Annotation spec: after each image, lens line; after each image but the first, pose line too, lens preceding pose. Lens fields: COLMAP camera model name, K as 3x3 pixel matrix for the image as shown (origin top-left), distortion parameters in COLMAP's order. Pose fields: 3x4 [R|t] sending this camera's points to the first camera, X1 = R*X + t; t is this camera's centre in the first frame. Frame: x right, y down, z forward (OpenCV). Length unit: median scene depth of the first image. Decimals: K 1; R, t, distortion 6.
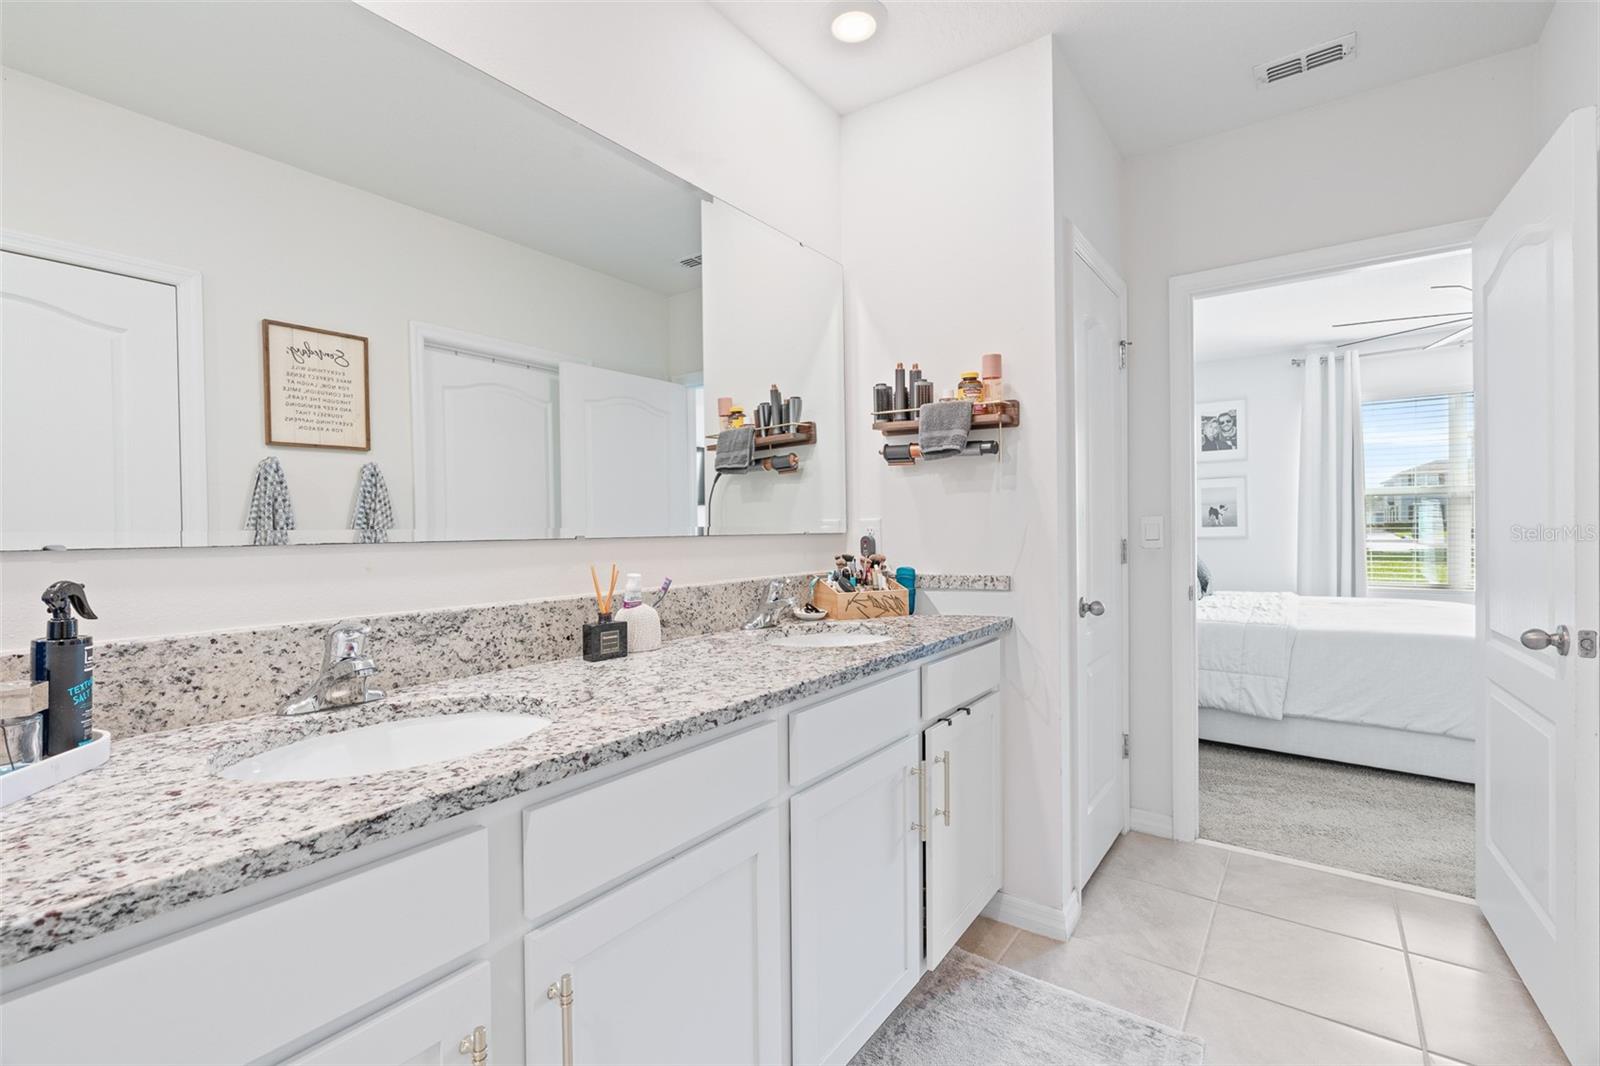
lens RADIAL K [[712.6, 0, 797.8], [0, 712.6, 527.8], [0, 0, 1]] dist [0.000177, 0.000197]
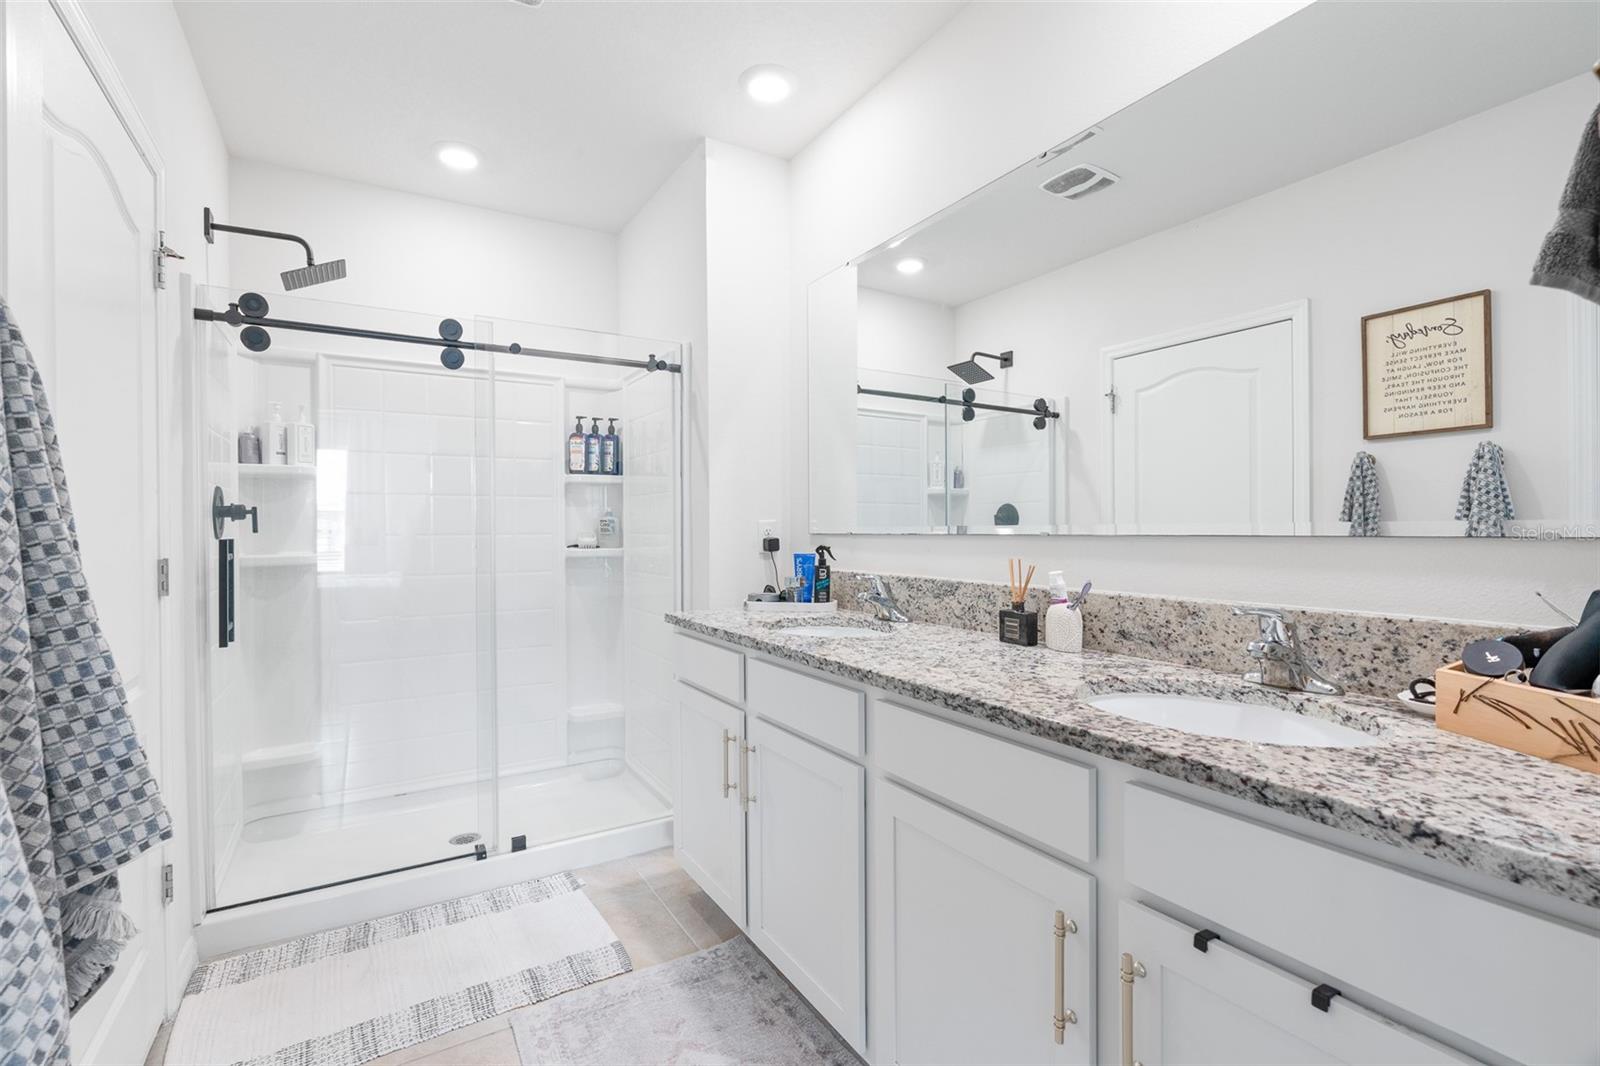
lens RADIAL K [[712.6, 0, 808.5], [0, 712.6, 534.1], [0, 0, 1]] dist [0.000177, 0.000197]
pose [[-0.366881, 0.019741, -0.930058, 0.745191], [0.008564, 0.999804, 0.017843, -0.008426], [0.930229, -0.001419, -0.366978, 0.930139]]
